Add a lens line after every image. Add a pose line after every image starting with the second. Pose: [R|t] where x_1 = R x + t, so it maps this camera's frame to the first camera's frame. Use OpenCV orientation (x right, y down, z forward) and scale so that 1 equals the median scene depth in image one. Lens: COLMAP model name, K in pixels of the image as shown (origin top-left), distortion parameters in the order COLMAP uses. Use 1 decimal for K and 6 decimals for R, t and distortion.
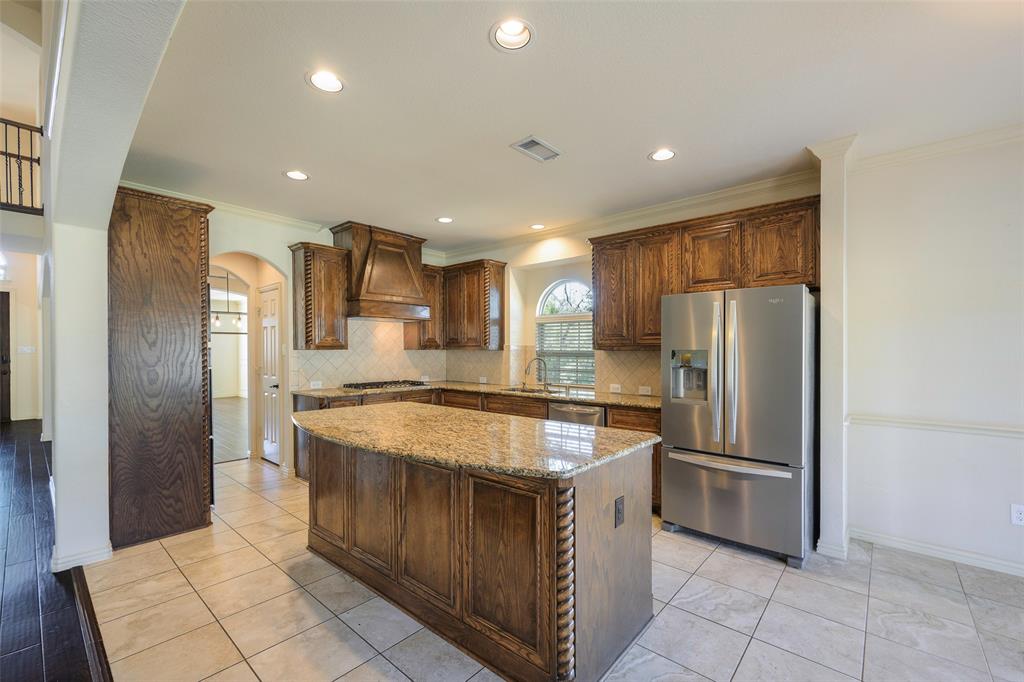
lens RADIAL K [[428.2, 0, 516.9], [0, 428.2, 348.5], [0, 0, 1]] dist [-0.000736, 0.000480]
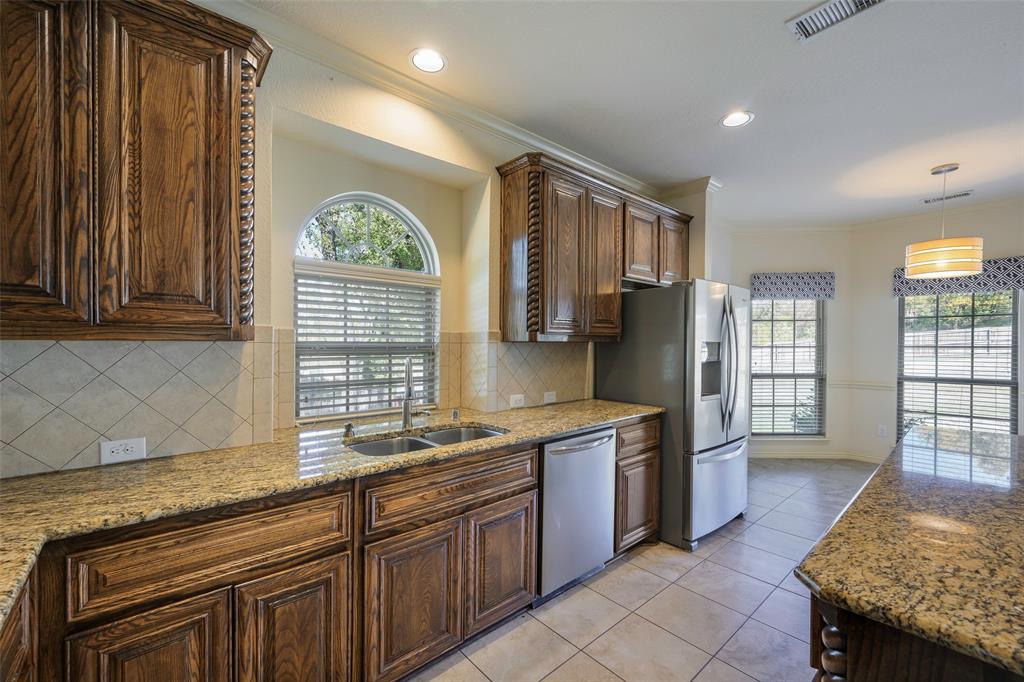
lens RADIAL K [[428.2, 0, 510.2], [0, 428.2, 343.8], [0, 0, 1]] dist [-0.000736, 0.000480]
pose [[0.139064, -0.003187, 0.990278, -0.407027], [-0.004350, 0.999983, 0.003829, 0.004518], [-0.990274, -0.004840, 0.139048, 0.905481]]
